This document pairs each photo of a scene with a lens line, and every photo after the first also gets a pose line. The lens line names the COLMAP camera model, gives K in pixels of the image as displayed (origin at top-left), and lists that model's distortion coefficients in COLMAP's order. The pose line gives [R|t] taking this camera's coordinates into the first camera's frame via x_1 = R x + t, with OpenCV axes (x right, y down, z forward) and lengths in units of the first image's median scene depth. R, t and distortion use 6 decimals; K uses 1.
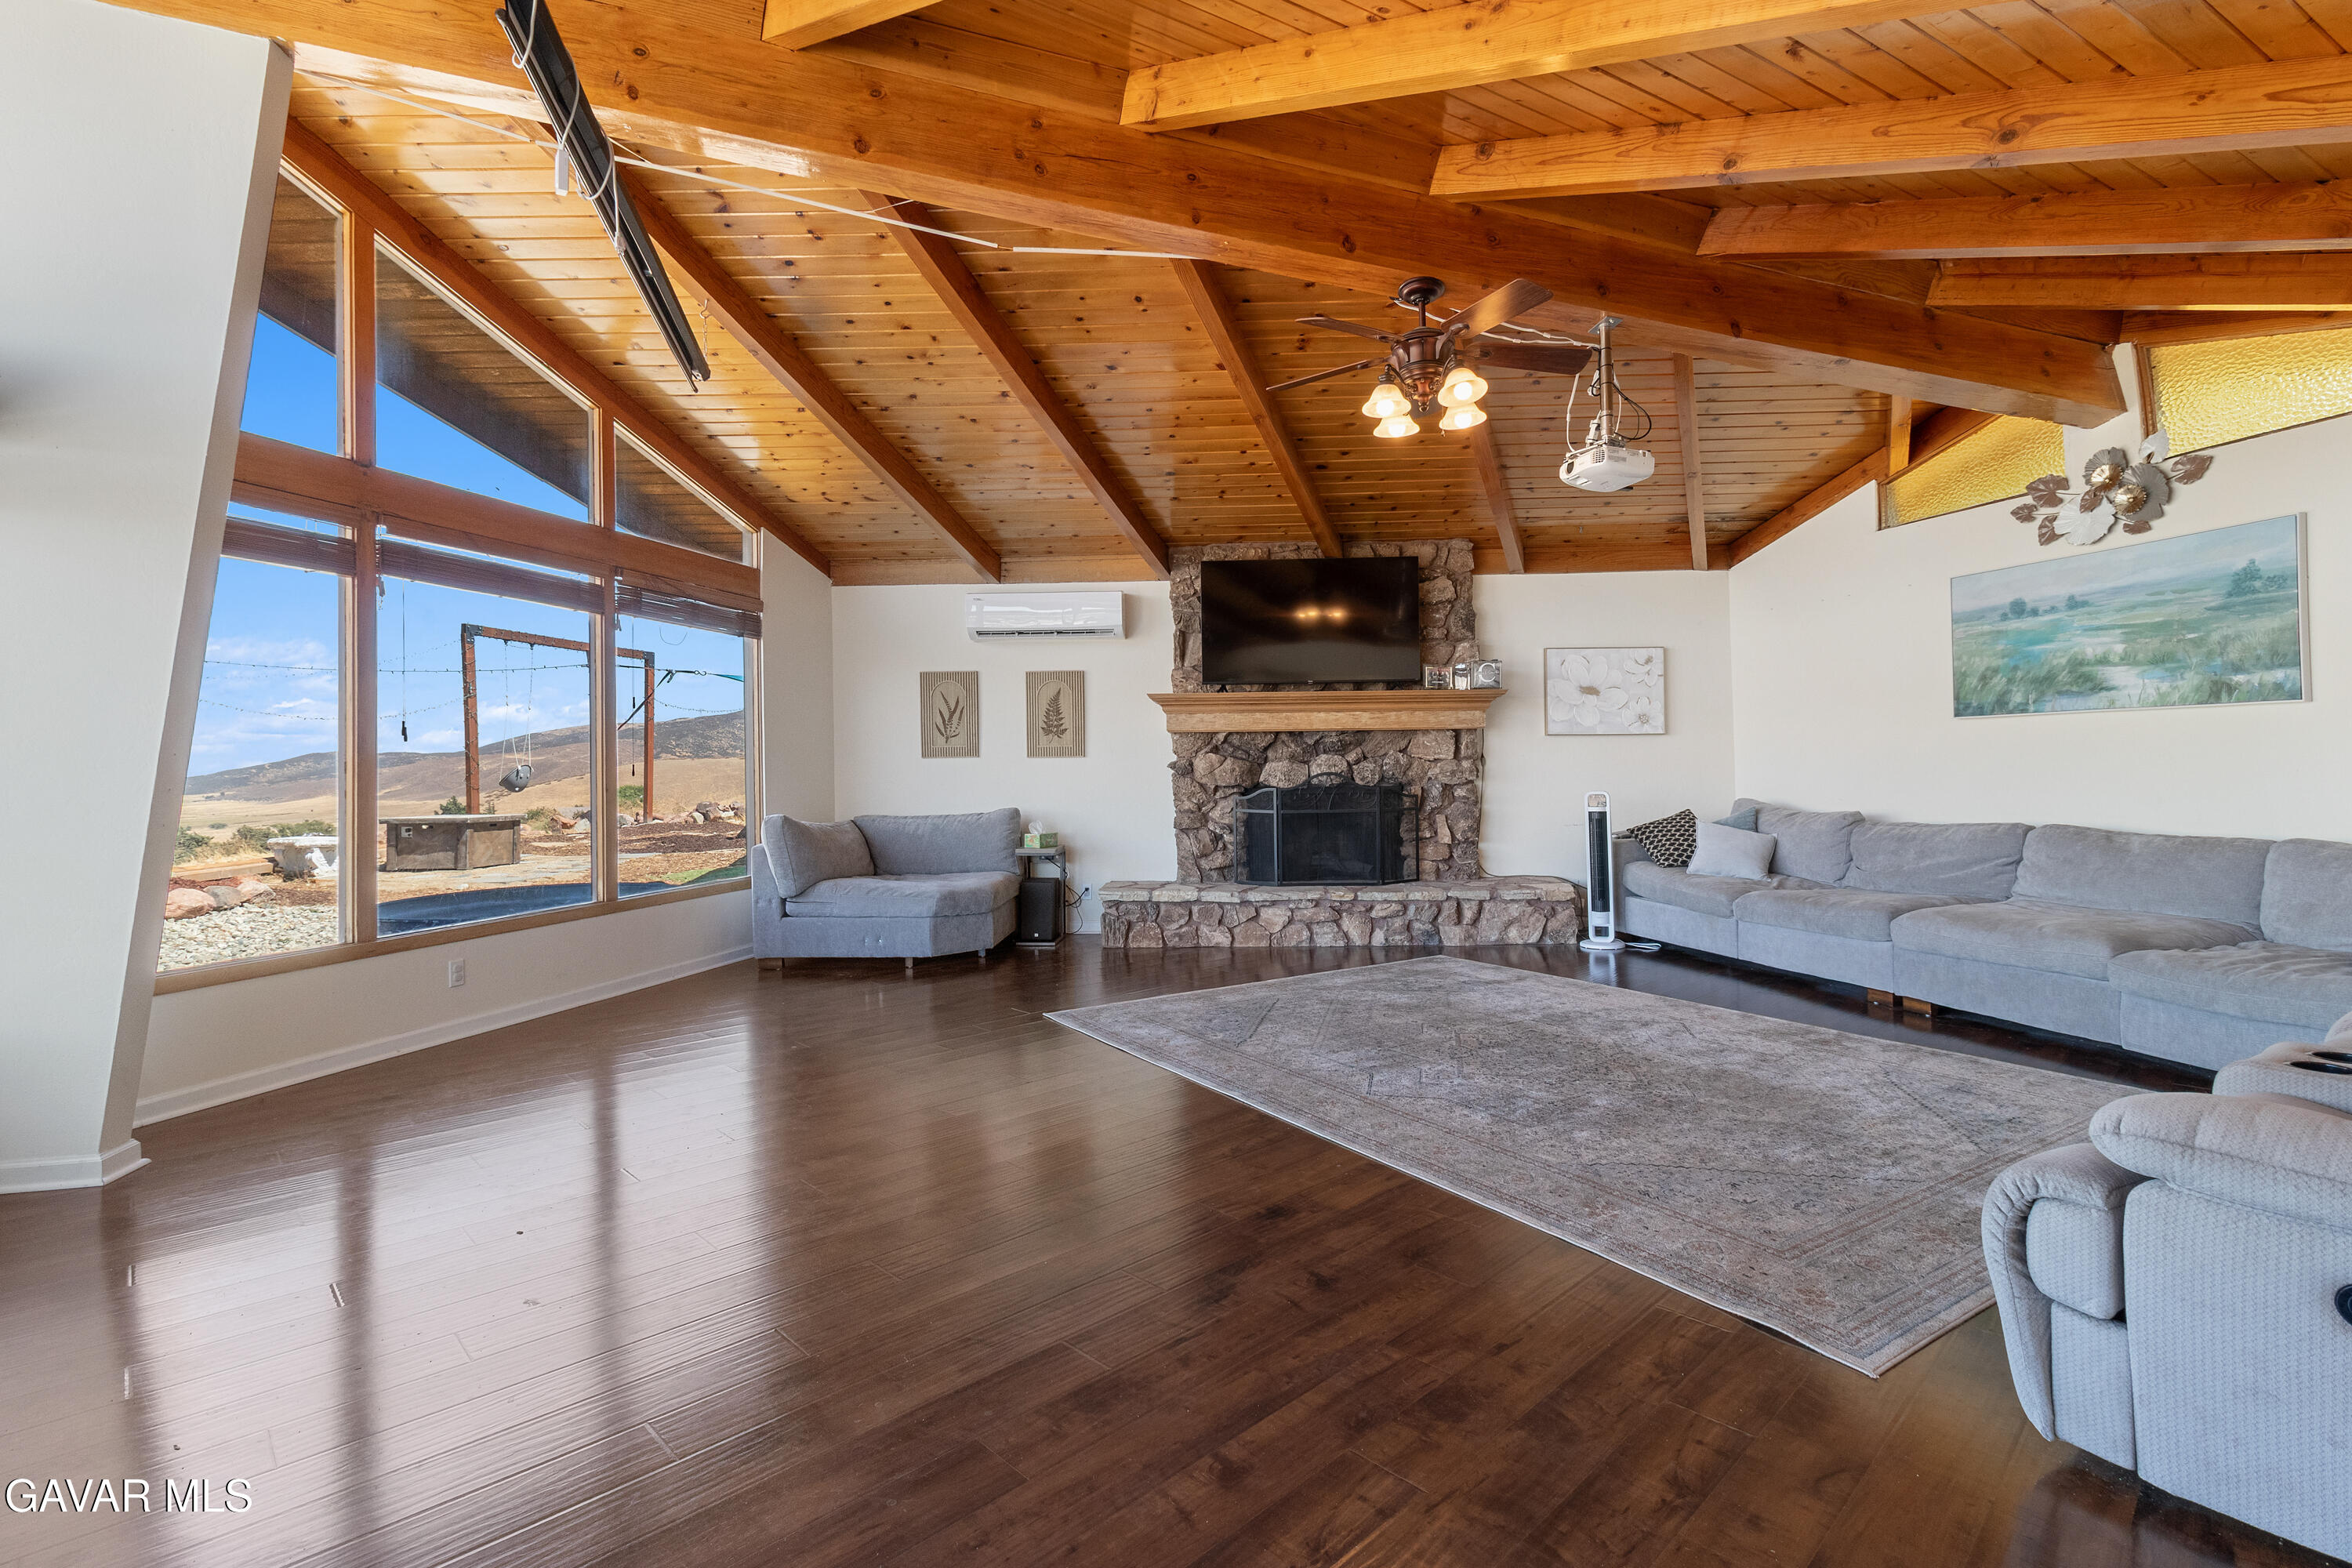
lens RADIAL K [[1102.9, 0, 1170.3], [0, 1102.9, 761.9], [0, 0, 1]] dist [0.002994, 0.001735]
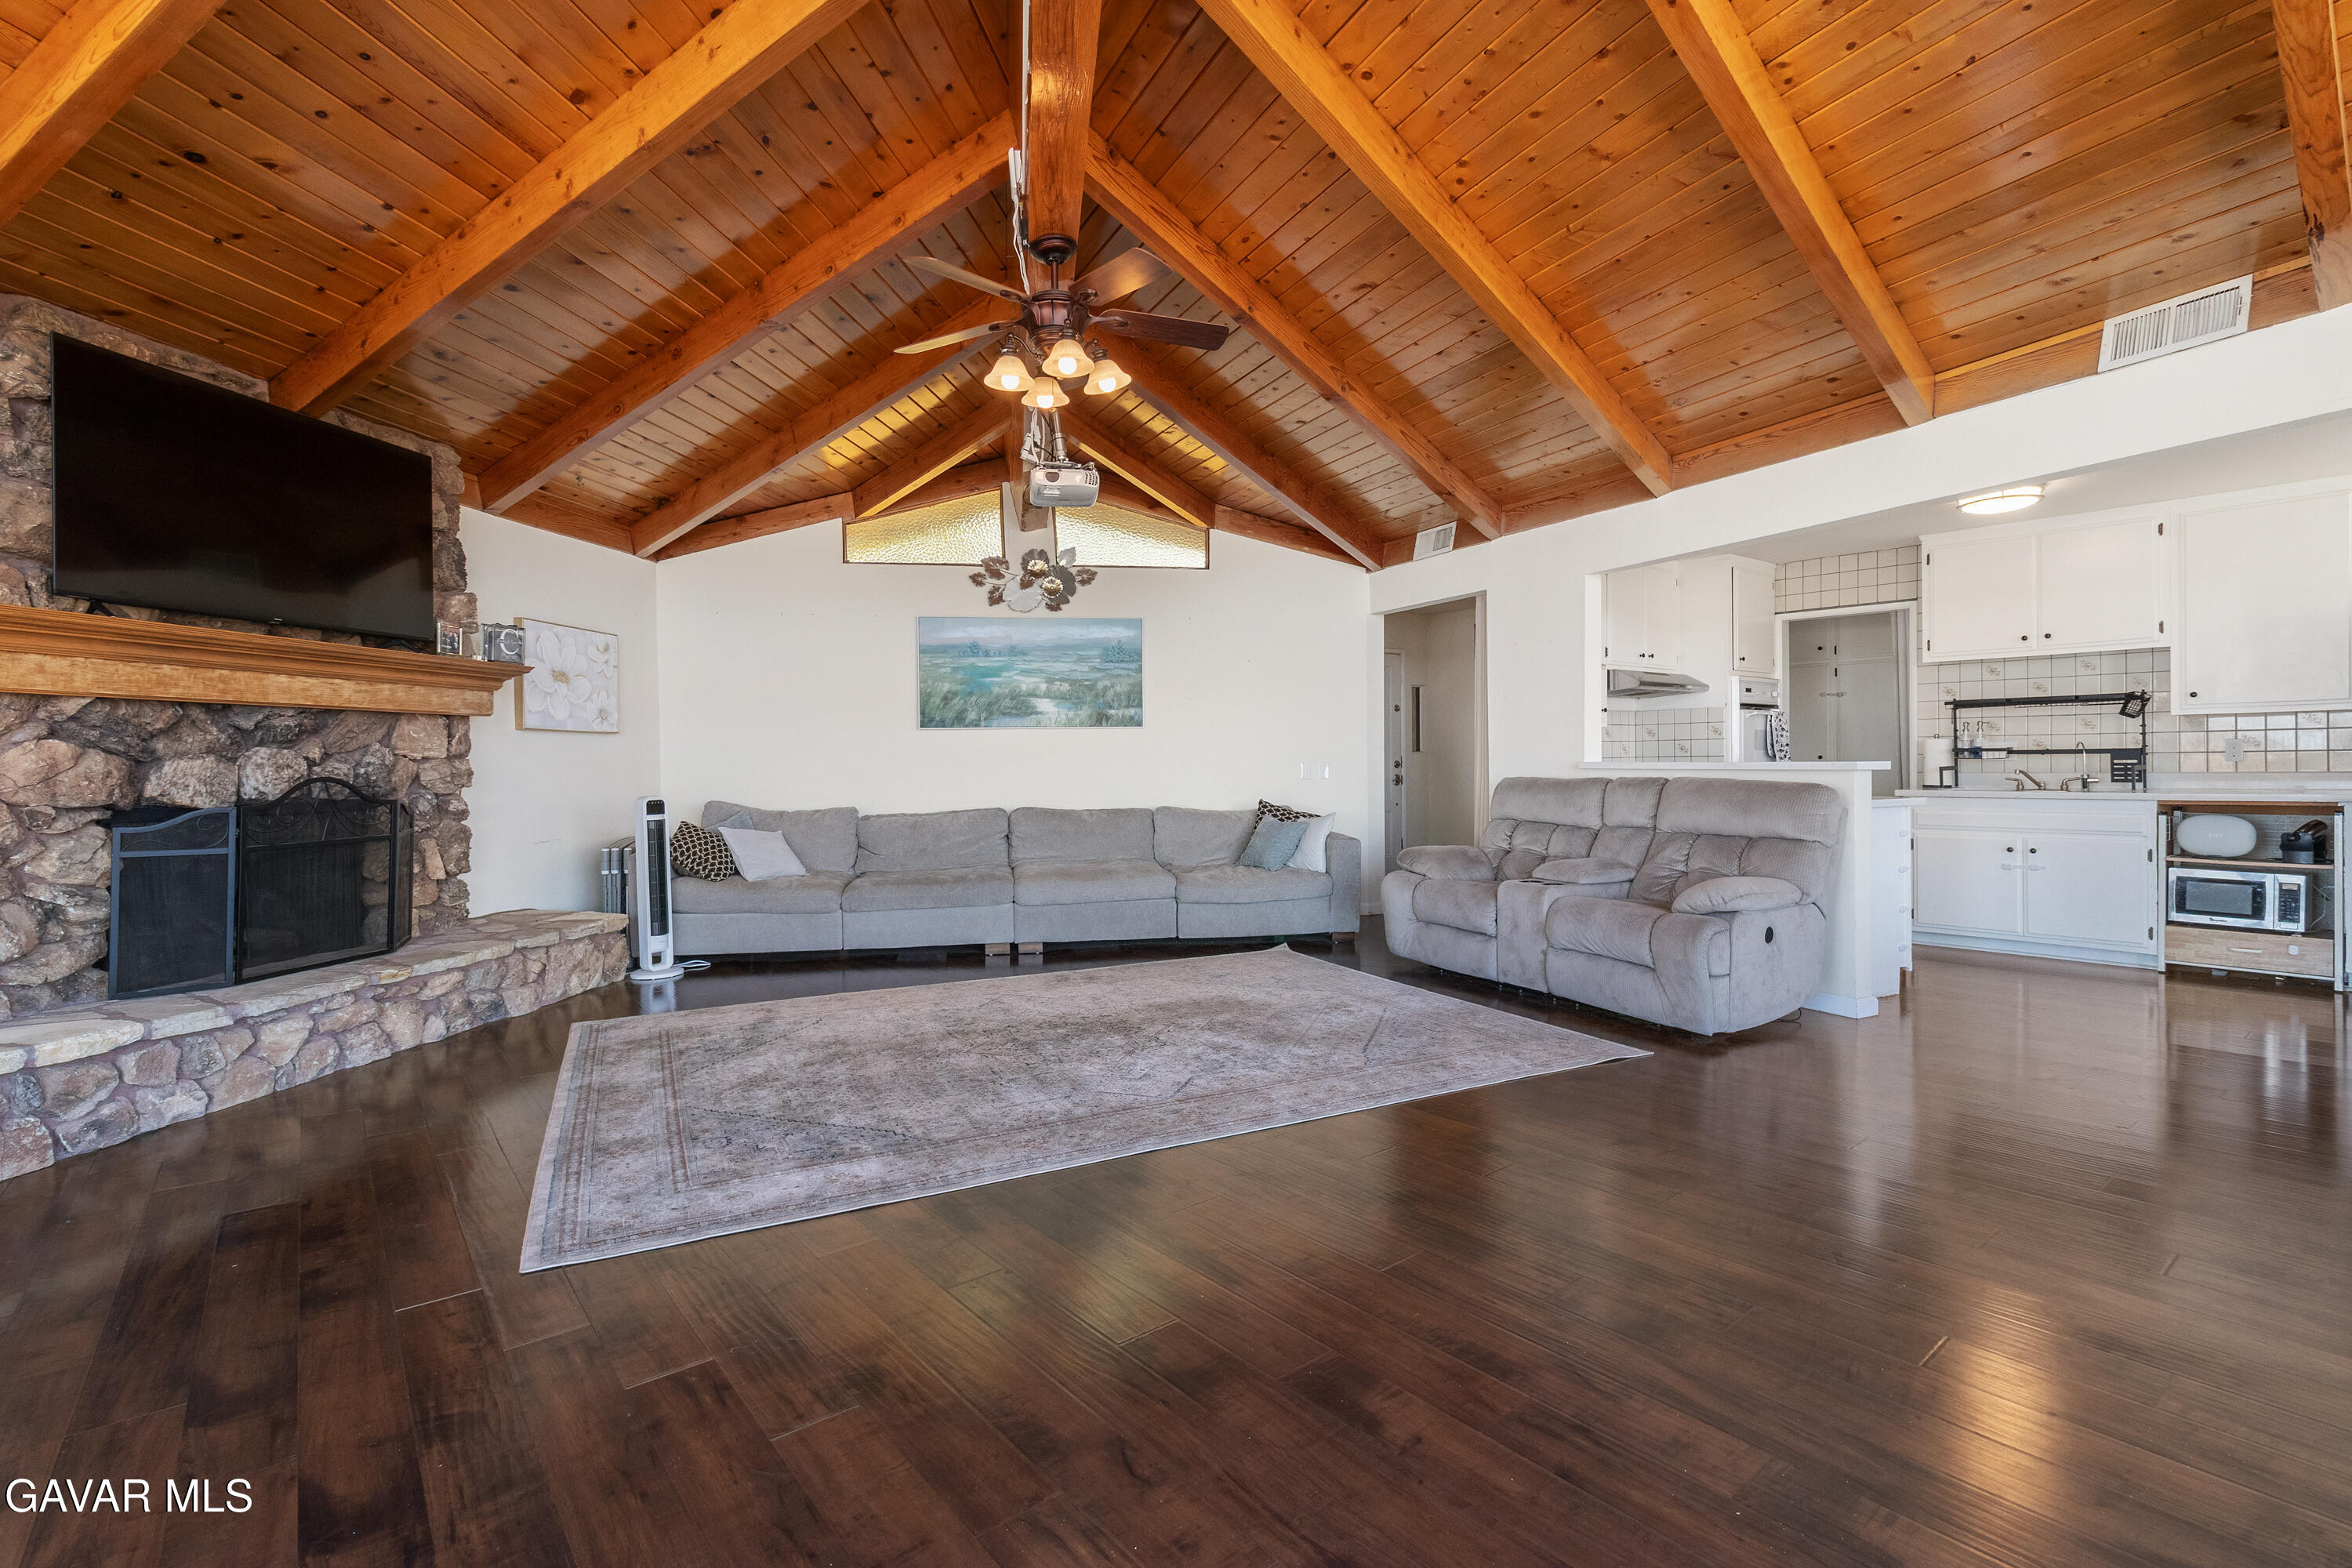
lens RADIAL K [[1102.9, 0, 1196.9], [0, 1102.9, 771.4], [0, 0, 1]] dist [0.002994, 0.001735]
pose [[0.064598, 0.001619, 0.997910, -0.432010], [0.007359, 0.999971, -0.002098, 0.011409], [-0.997884, 0.007479, 0.064584, 0.503592]]
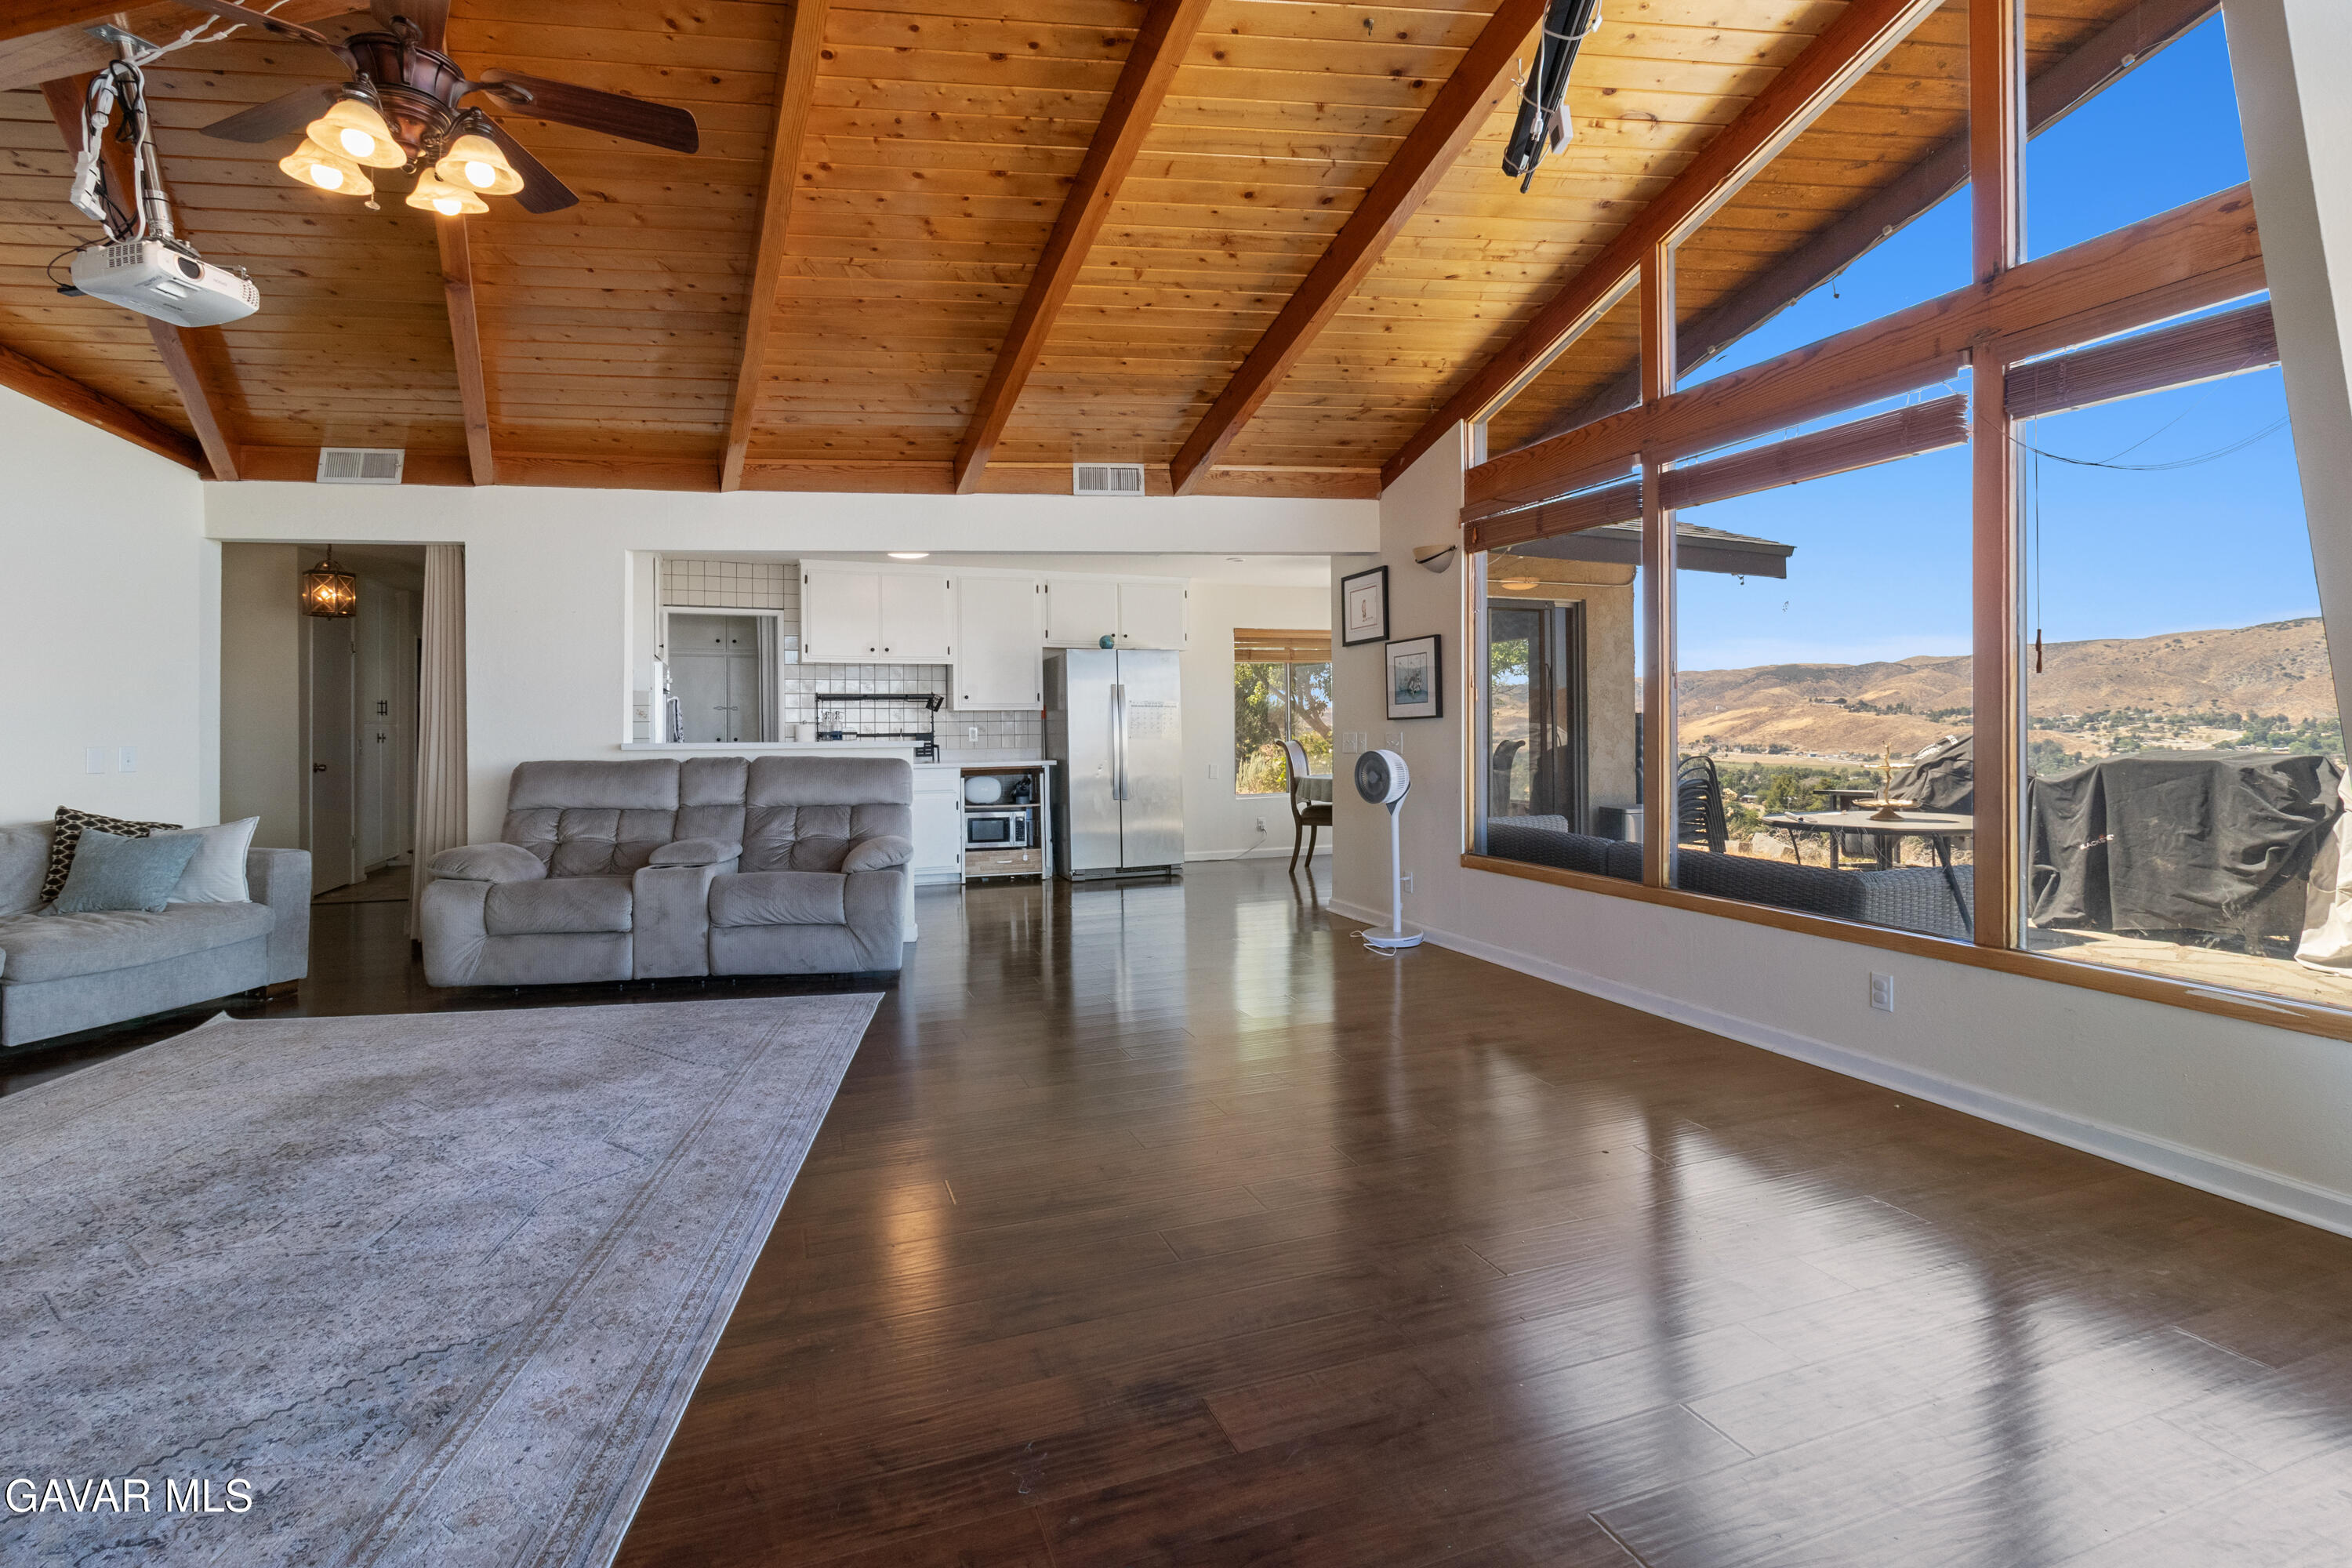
lens RADIAL K [[1102.9, 0, 1178.2], [0, 1102.9, 727.7], [0, 0, 1]] dist [0.002994, 0.001735]
pose [[-0.923290, 0.021359, 0.383510, -0.256883], [0.018999, 0.999770, -0.009943, 0.008592], [-0.383634, -0.001894, -0.923483, 0.864886]]
